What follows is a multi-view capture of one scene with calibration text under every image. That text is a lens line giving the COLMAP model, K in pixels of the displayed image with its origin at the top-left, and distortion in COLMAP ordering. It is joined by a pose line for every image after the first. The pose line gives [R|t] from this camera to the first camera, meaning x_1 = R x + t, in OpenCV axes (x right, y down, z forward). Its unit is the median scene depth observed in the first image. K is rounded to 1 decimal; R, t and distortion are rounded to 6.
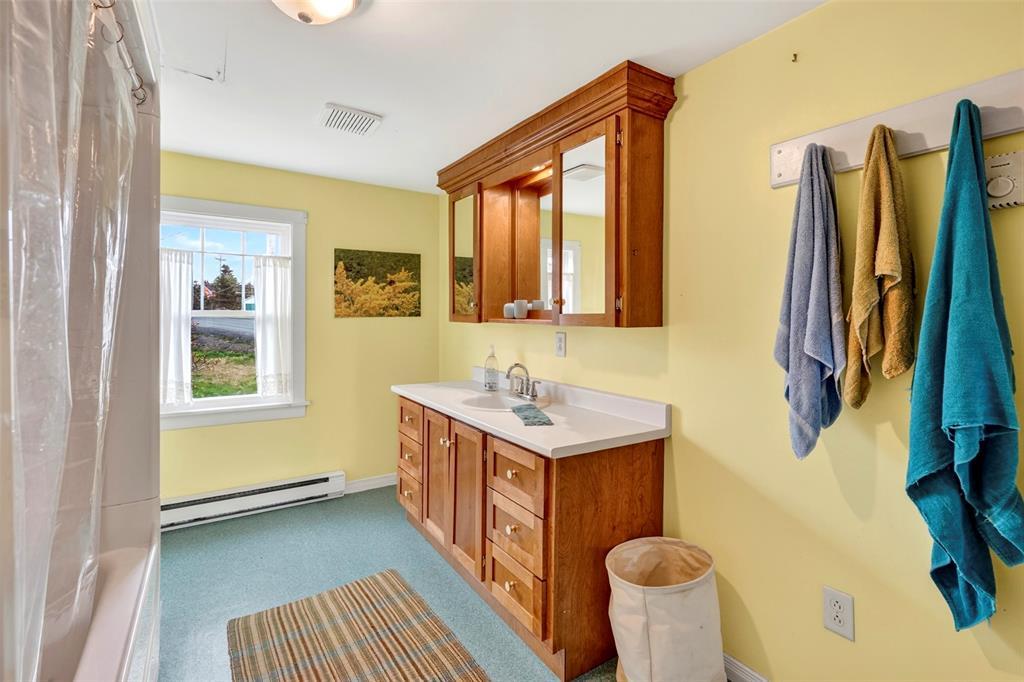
lens RADIAL K [[482.7, 0, 505.0], [0, 482.7, 346.7], [0, 0, 1]] dist [-0.003260, 0.001418]
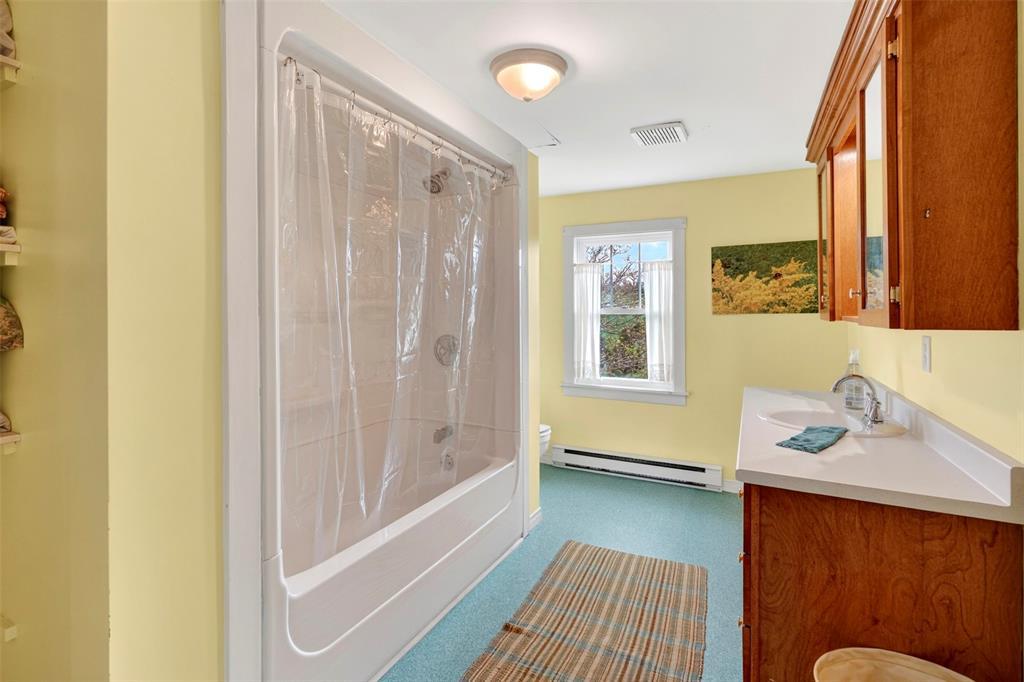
lens RADIAL K [[482.7, 0, 505.0], [0, 482.7, 346.7], [0, 0, 1]] dist [-0.003260, 0.001418]
pose [[0.485864, 0.057492, -0.872141, 0.338321], [-0.051211, 0.997993, 0.037259, -0.007804], [0.872533, 0.026560, 0.487833, 0.119210]]
